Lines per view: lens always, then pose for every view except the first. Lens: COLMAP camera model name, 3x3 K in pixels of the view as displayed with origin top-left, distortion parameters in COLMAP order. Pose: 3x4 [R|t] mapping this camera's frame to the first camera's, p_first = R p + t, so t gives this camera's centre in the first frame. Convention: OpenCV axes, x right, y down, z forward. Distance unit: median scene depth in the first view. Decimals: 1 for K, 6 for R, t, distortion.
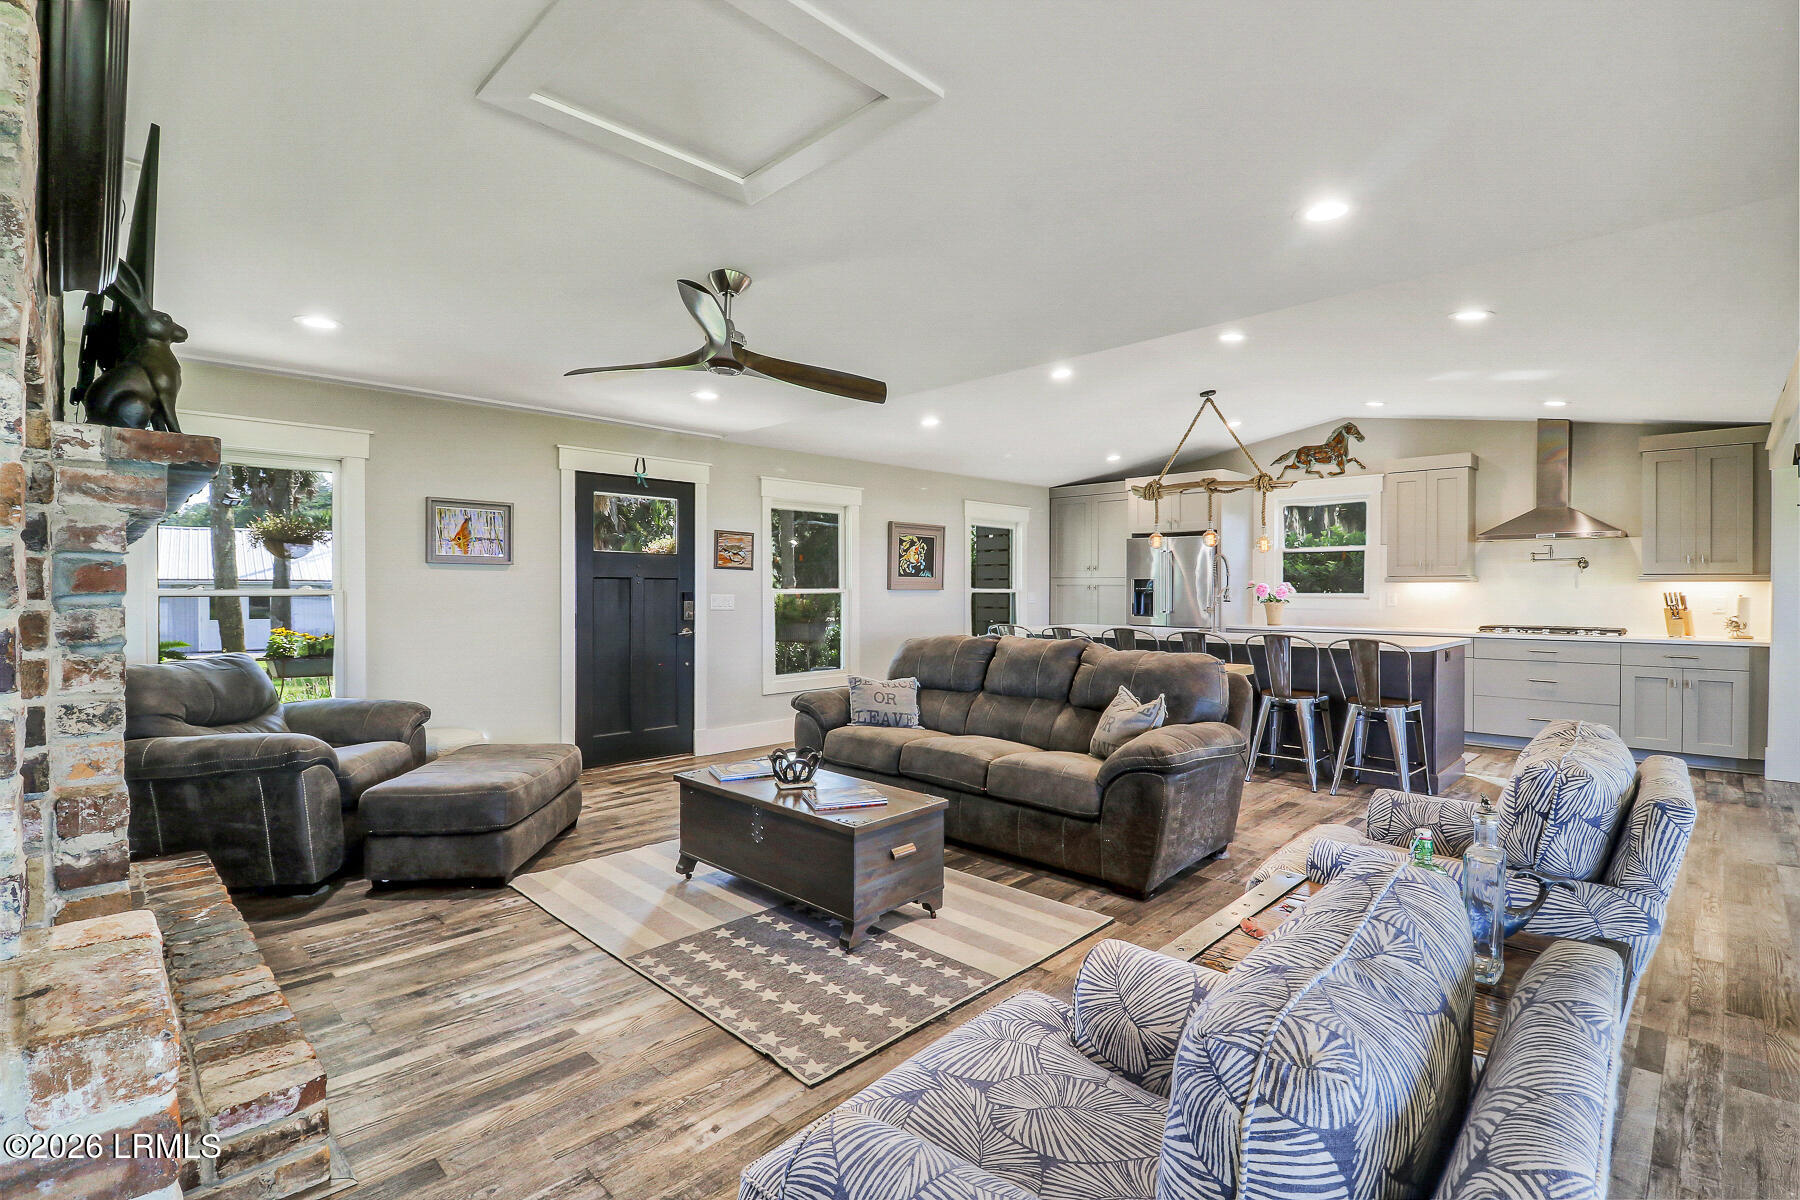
lens RADIAL K [[842.7, 0, 904.4], [0, 842.7, 592.2], [0, 0, 1]] dist [-0.000008, -0.000252]
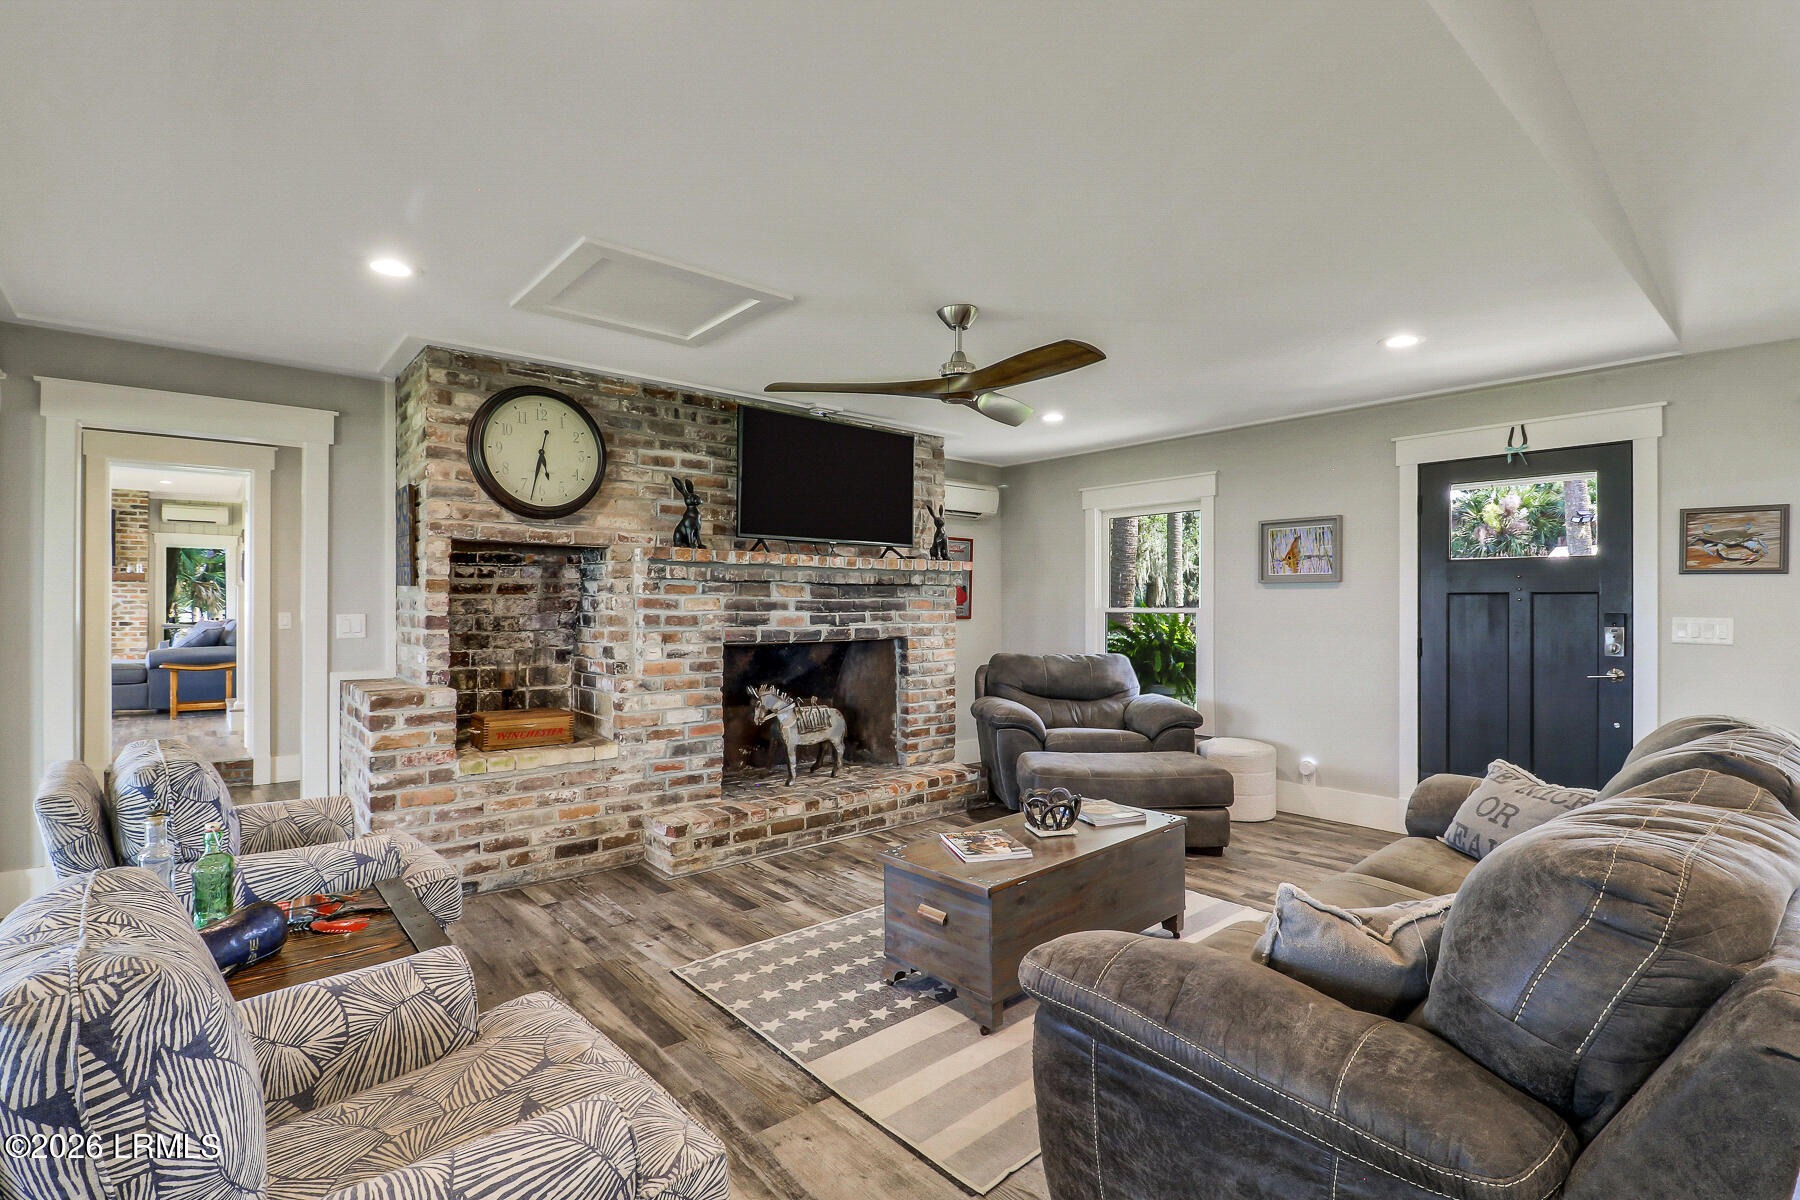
lens RADIAL K [[842.7, 0, 904.4], [0, 842.7, 592.2], [0, 0, 1]] dist [-0.000008, -0.000252]
pose [[-0.087554, -0.019699, -0.995965, 0.855507], [-0.006900, 0.999792, -0.019168, -0.000188], [0.996136, 0.005194, -0.087672, 1.044775]]
